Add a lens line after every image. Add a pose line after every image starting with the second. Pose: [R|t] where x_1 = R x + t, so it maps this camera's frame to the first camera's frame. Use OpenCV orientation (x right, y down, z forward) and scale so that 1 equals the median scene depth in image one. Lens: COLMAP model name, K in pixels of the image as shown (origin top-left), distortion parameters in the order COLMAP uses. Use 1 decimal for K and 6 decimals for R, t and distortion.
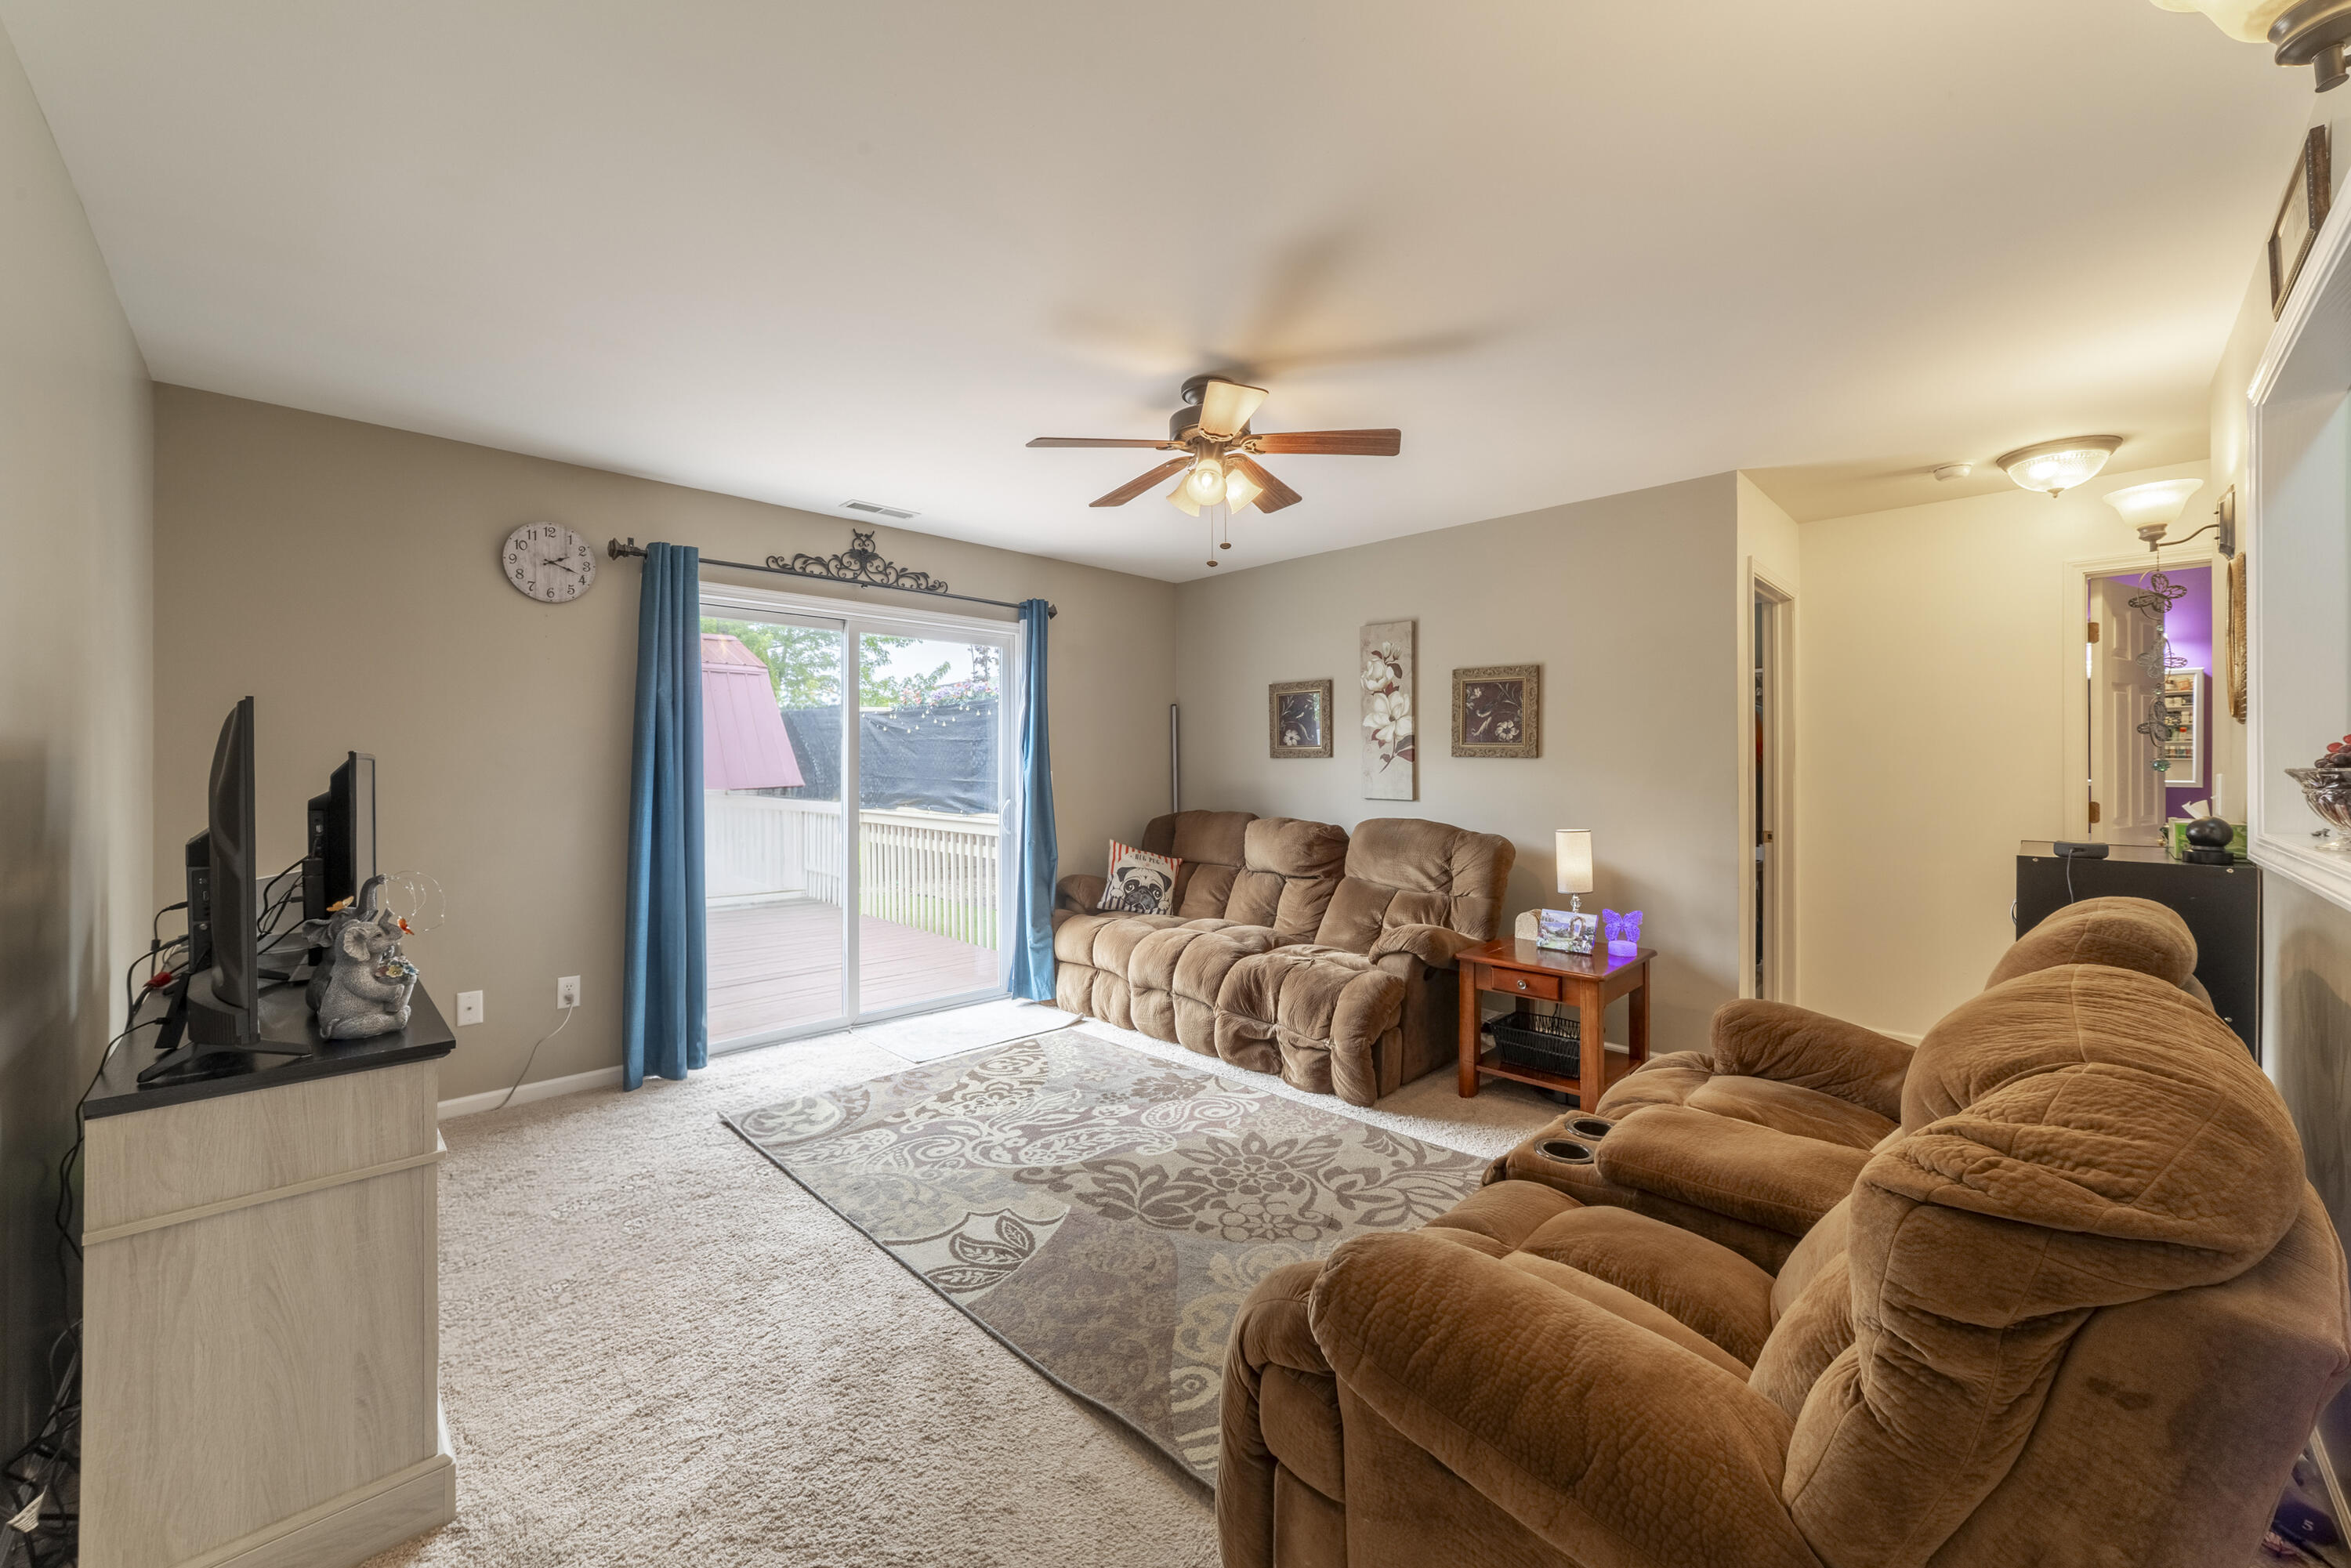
lens RADIAL K [[905.1, 0, 1169.6], [0, 905.1, 764.7], [0, 0, 1]] dist [-0.031041, 0.011795]
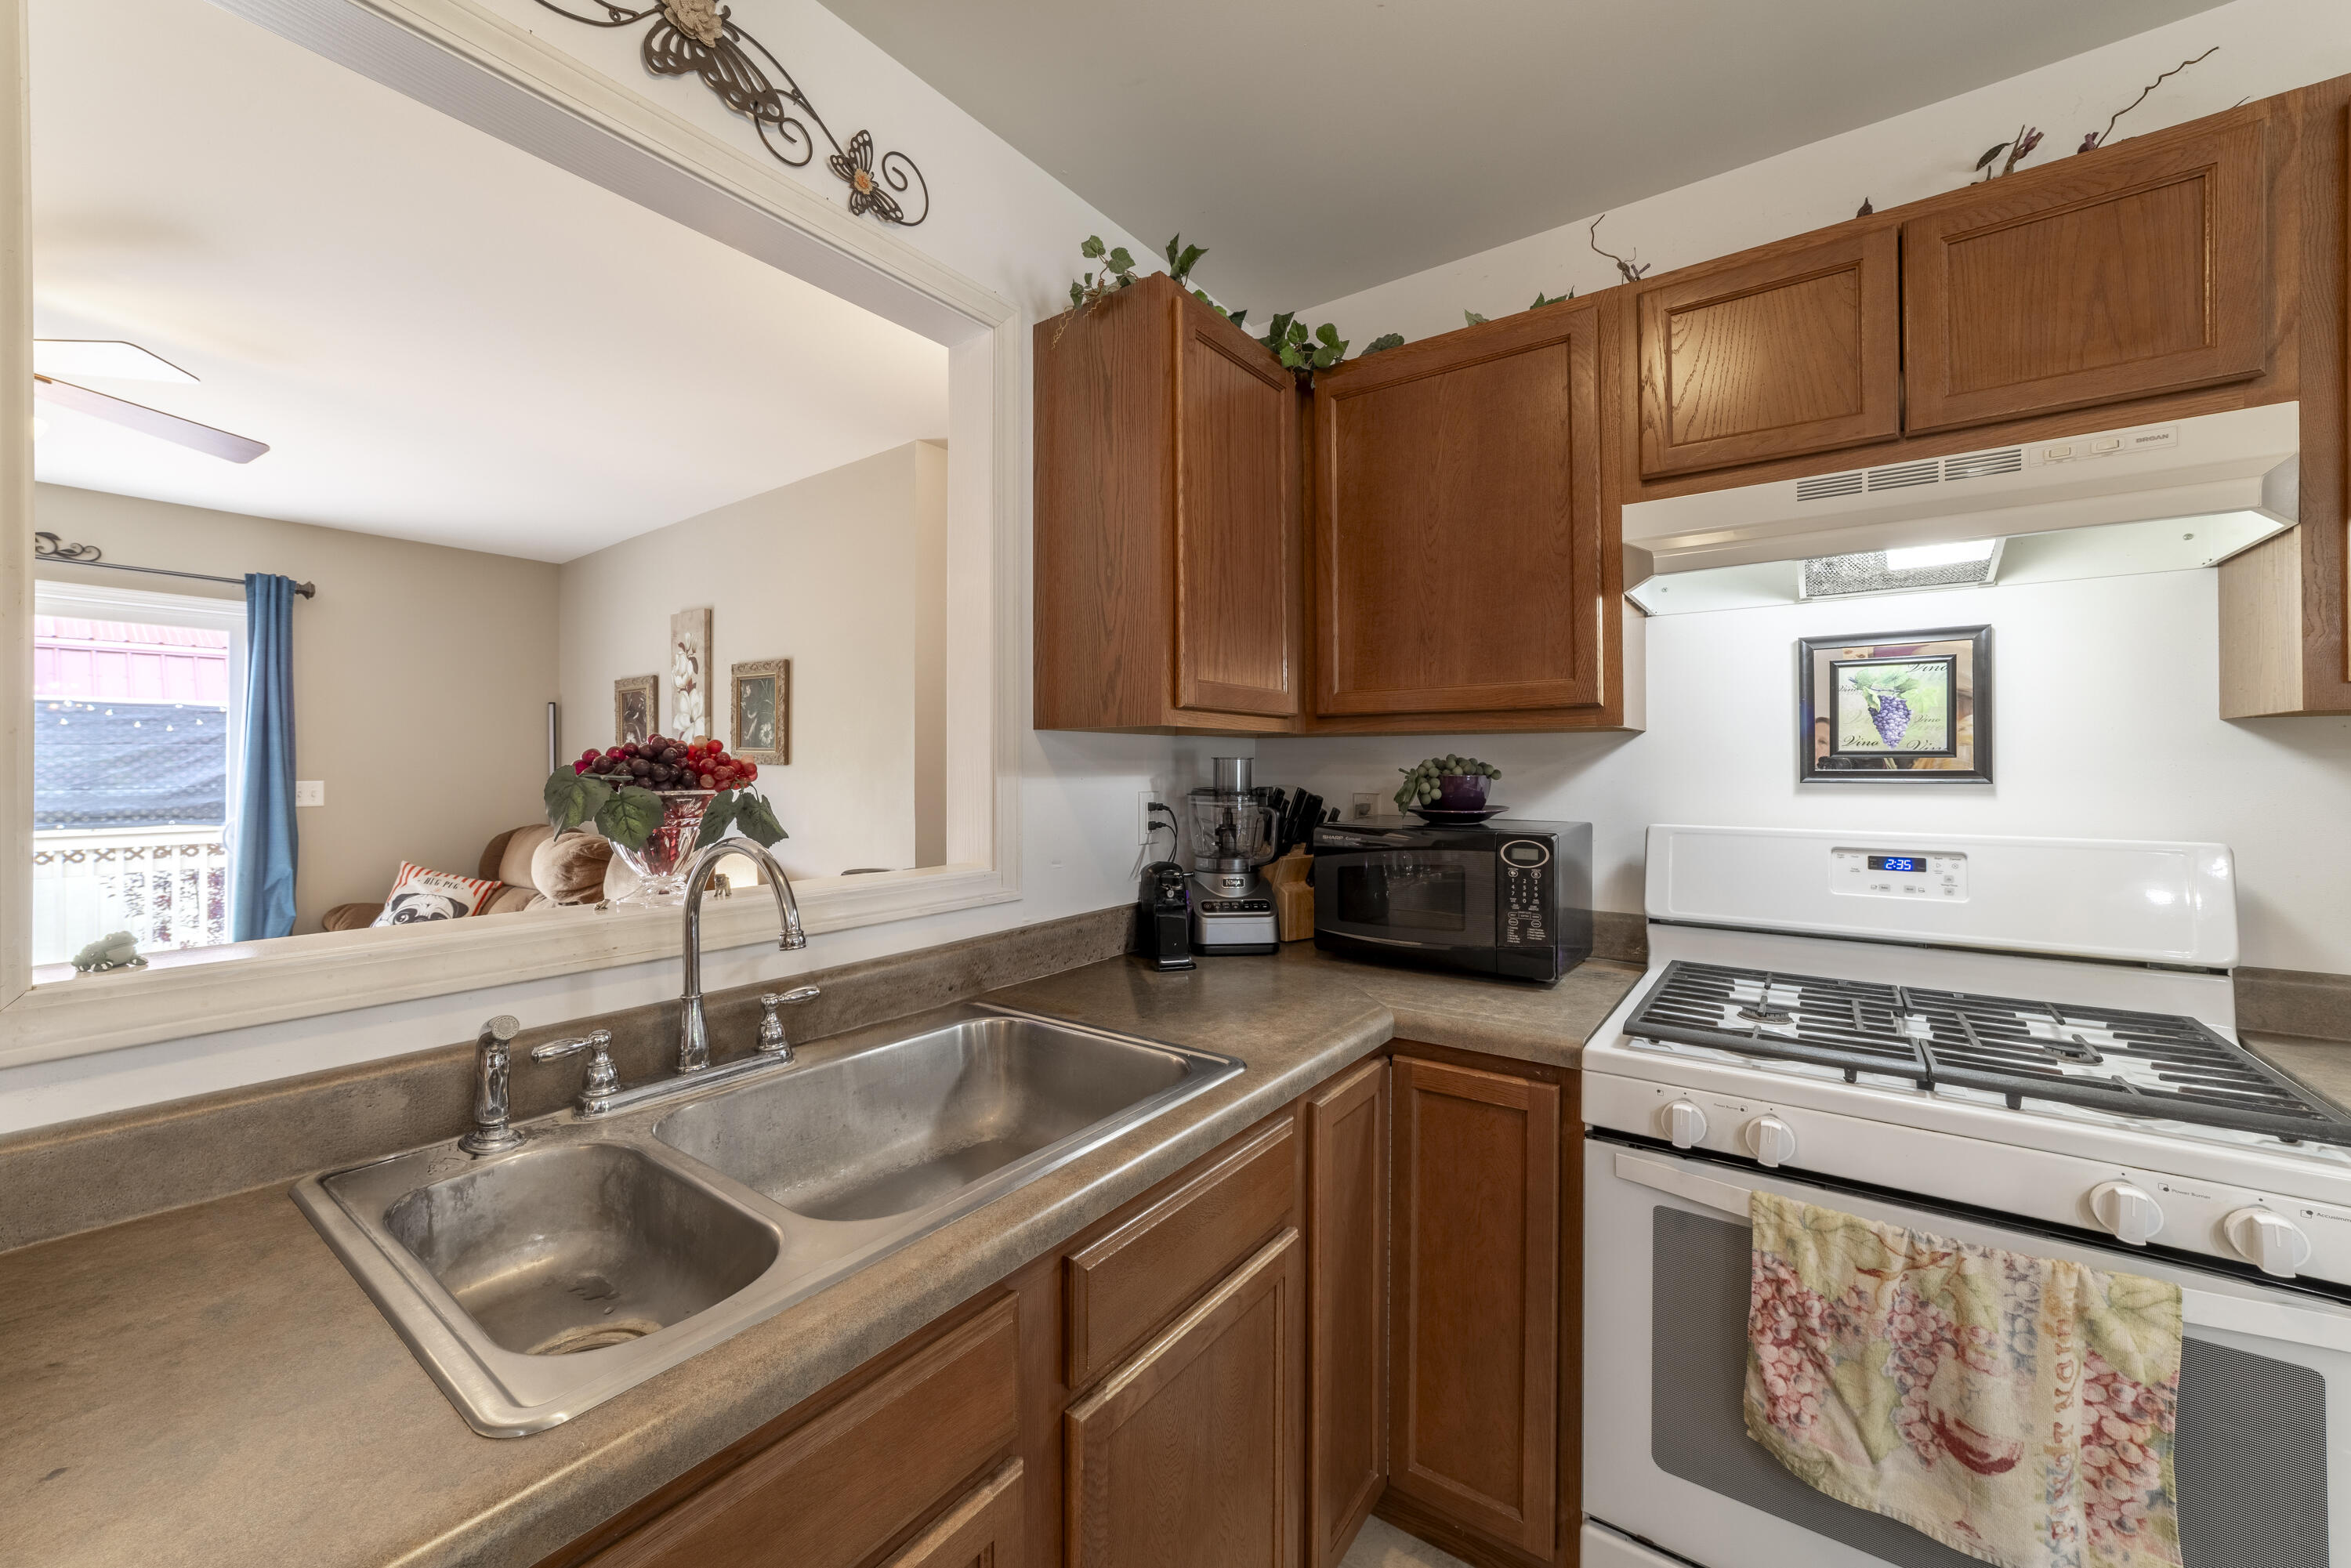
lens RADIAL K [[905.1, 0, 1169.6], [0, 905.1, 764.7], [0, 0, 1]] dist [-0.031041, 0.011795]
pose [[0.986803, -0.001515, 0.161917, 0.767372], [0.001780, 0.999997, -0.001492, -0.007601], [-0.161914, 0.001761, 0.986803, 0.088455]]
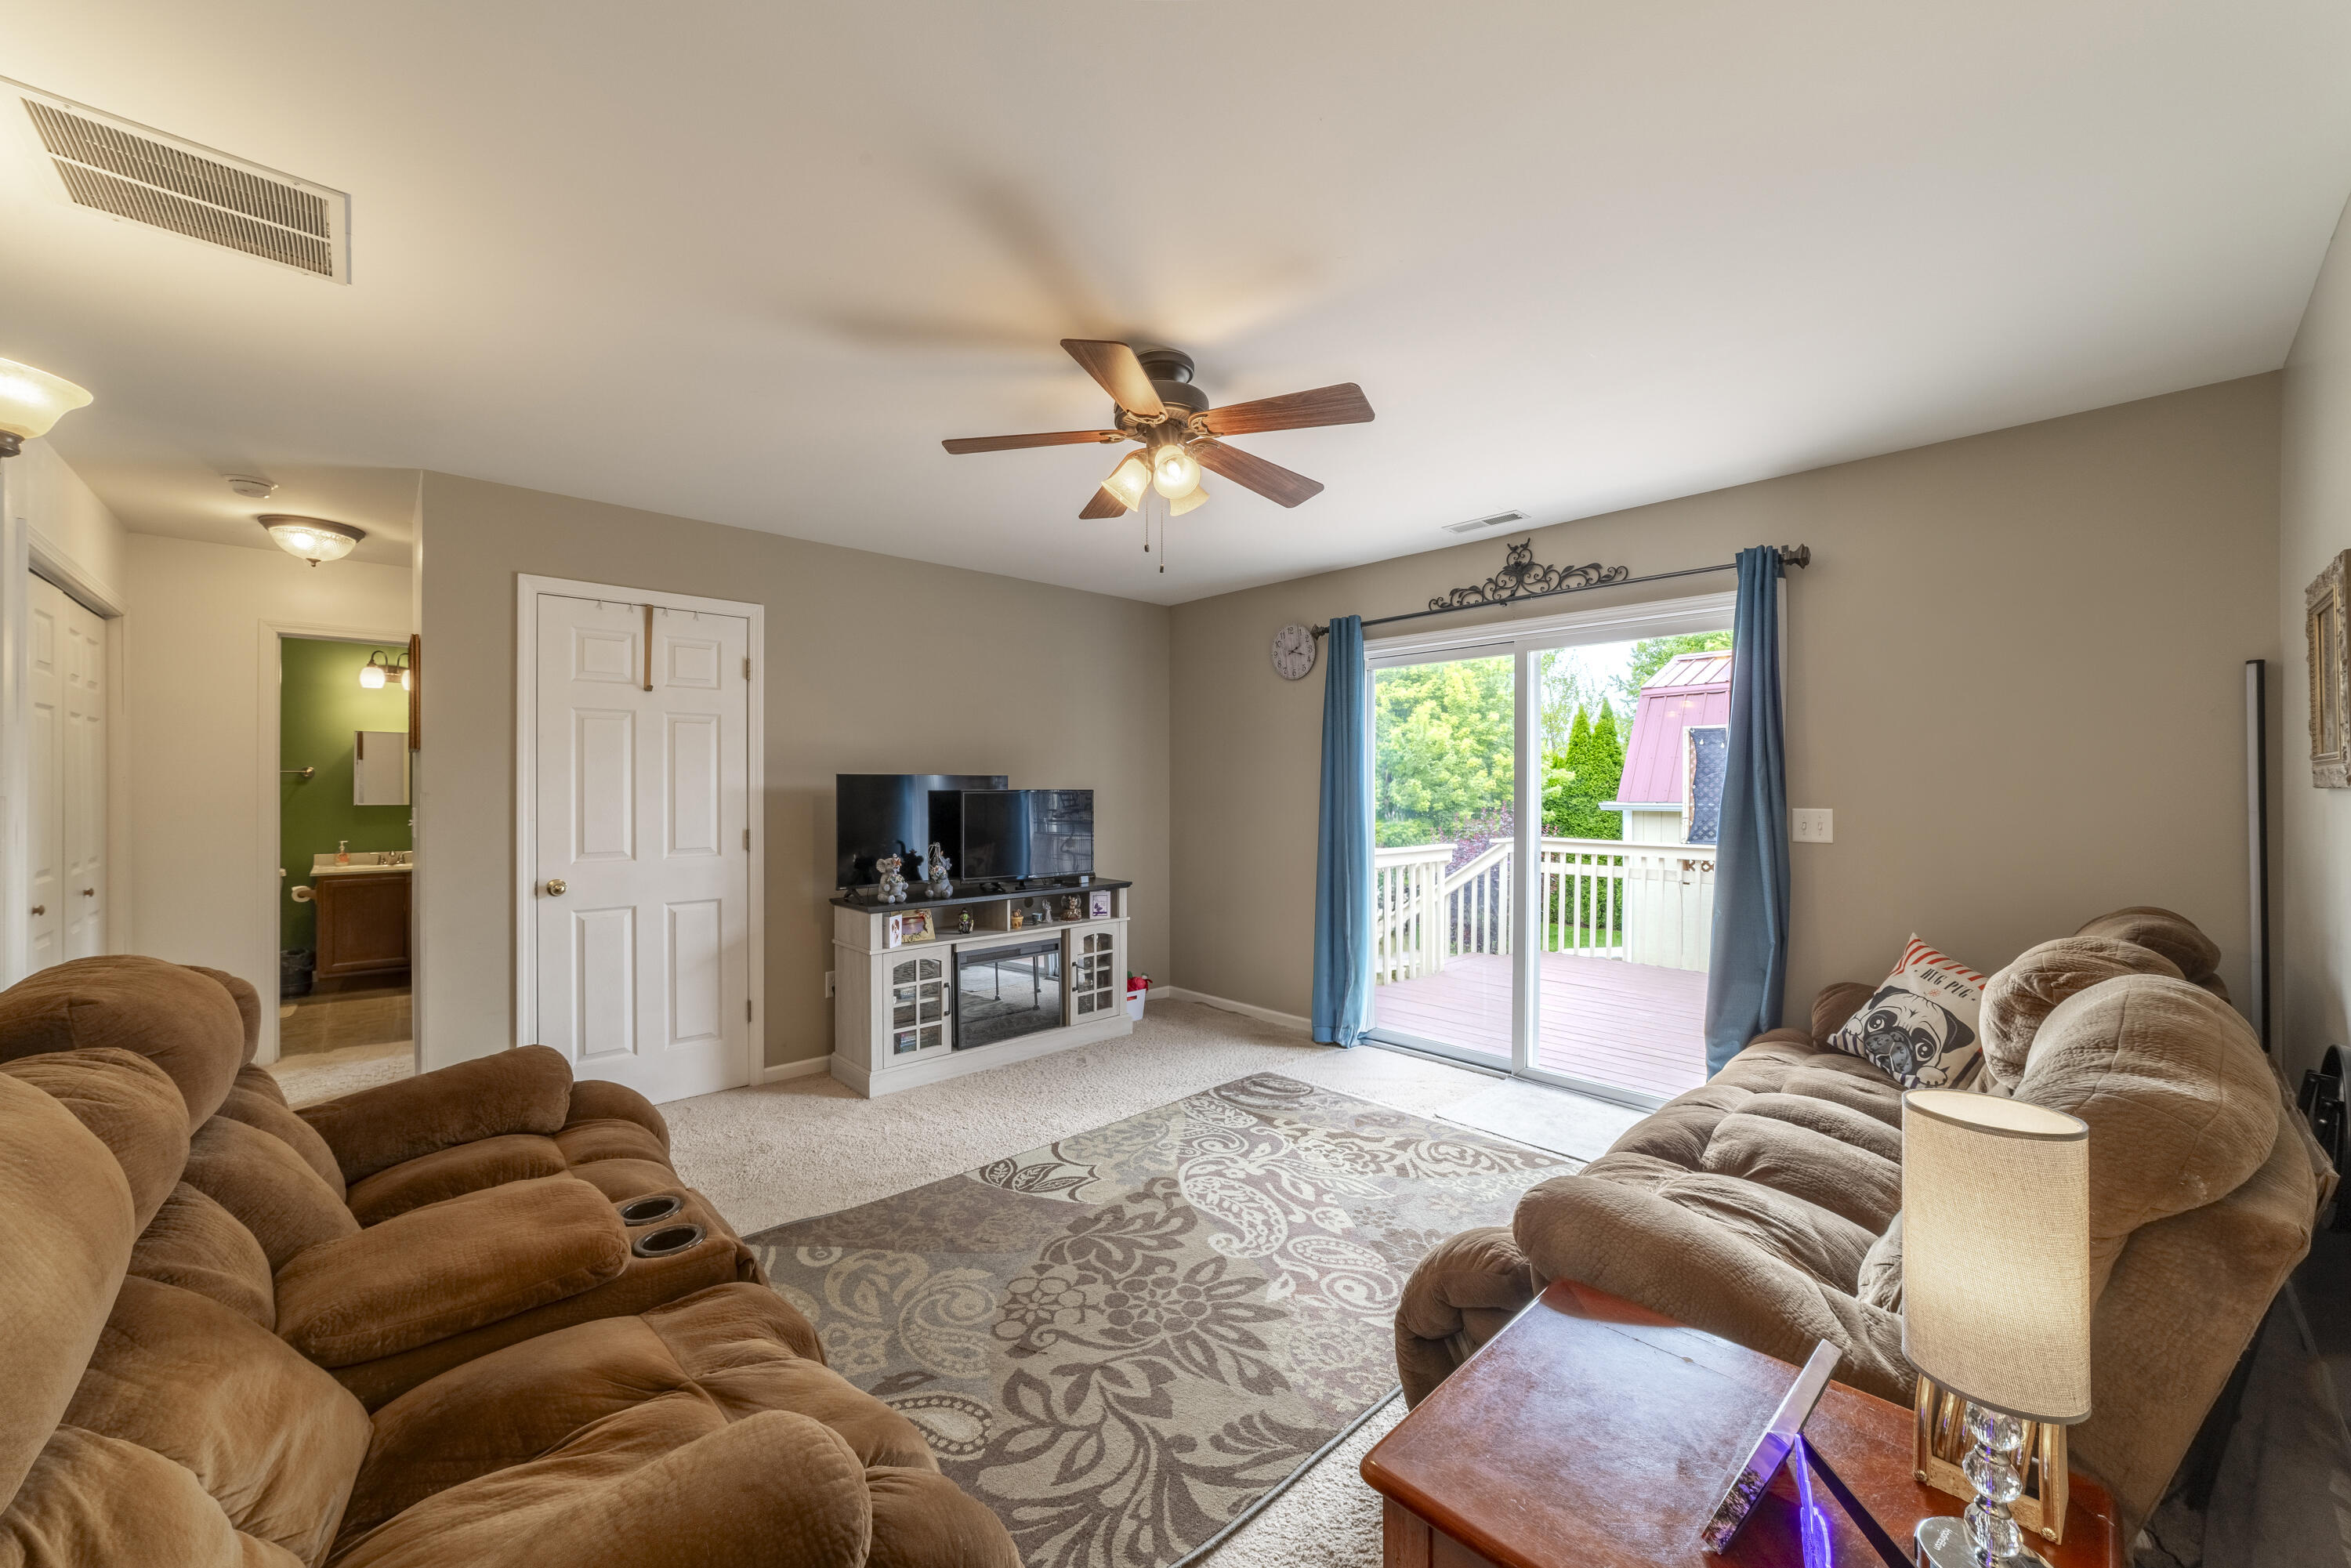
lens RADIAL K [[895.5, 0, 1171.3], [0, 895.5, 786.8], [0, 0, 1]] dist [-0.030249, 0.012067]
pose [[-0.030484, 0.000879, -0.999535, 0.732697], [0.000199, 1.000000, 0.000873, -0.012801], [0.999535, -0.000173, -0.030484, 0.848186]]
